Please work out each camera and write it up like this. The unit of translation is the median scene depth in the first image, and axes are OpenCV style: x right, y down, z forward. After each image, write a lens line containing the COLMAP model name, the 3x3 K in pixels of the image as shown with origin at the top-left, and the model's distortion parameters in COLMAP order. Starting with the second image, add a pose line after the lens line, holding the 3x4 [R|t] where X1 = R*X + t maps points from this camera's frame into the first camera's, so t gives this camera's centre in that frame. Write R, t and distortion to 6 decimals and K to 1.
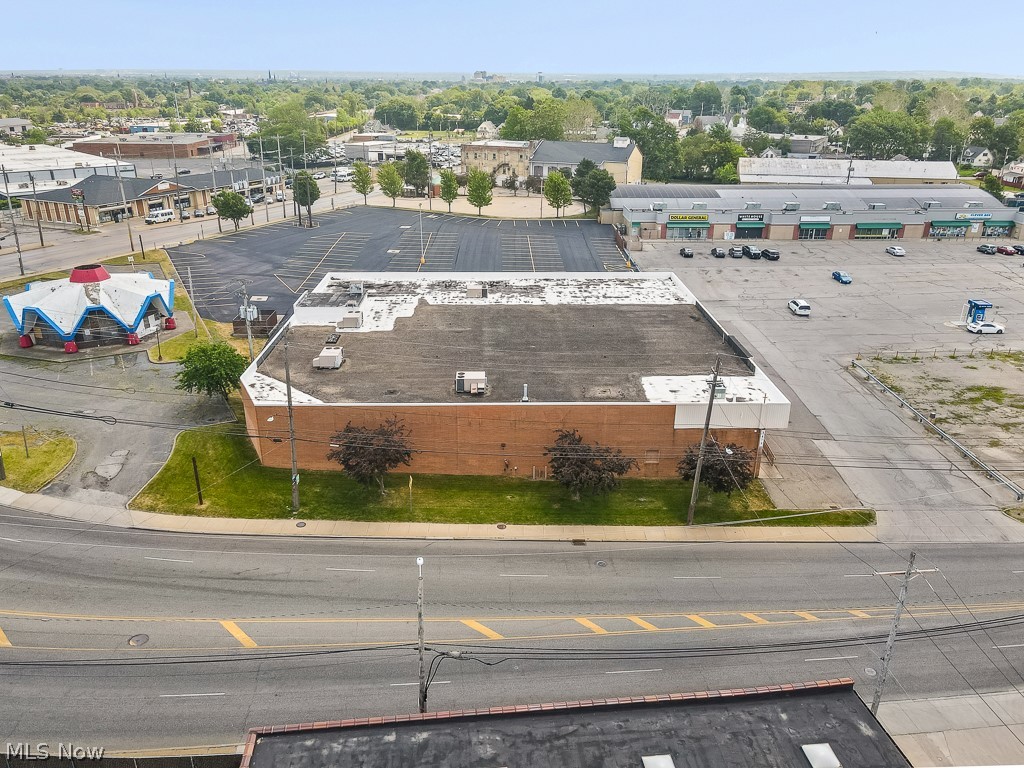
lens RADIAL K [[768.6, 0, 512.0], [0, 768.6, 384.0], [0, 0, 1]] dist [0.011031, 0.008296]
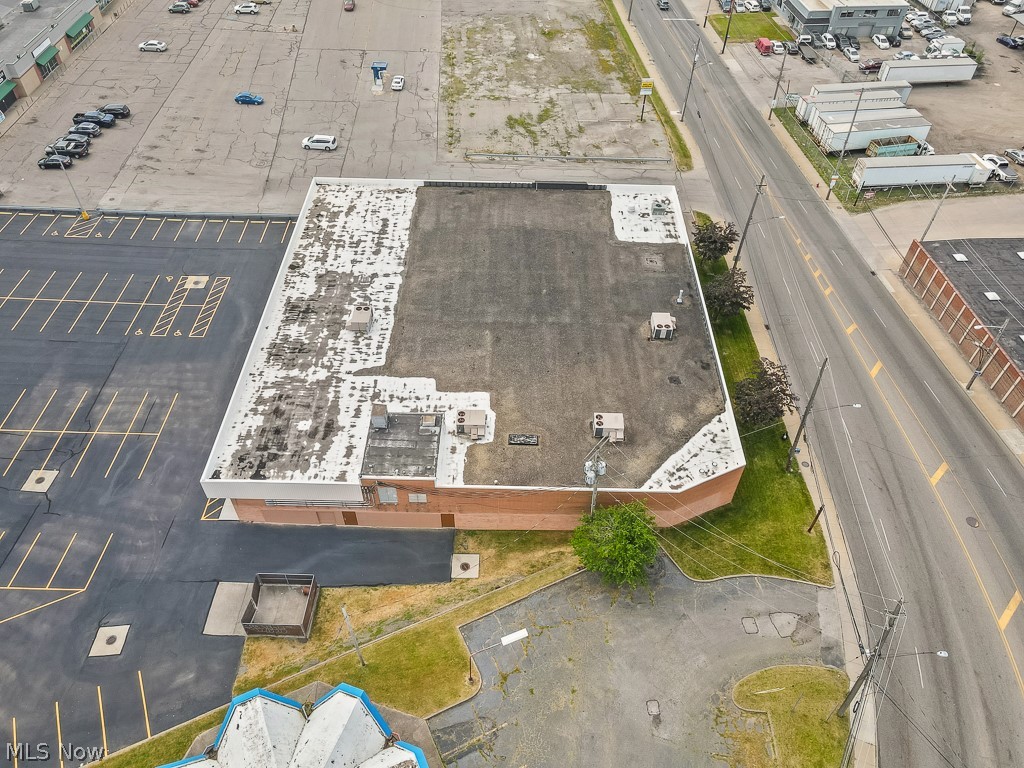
lens RADIAL K [[748.8, 0, 508.9], [0, 748.8, 384.1], [0, 0, 1]] dist [0.001241, 0.035820]
pose [[0.036080, -0.722077, 0.690871, -0.590586], [0.357135, 0.654985, 0.665919, -0.507798], [-0.933356, 0.222708, 0.281511, 0.603751]]
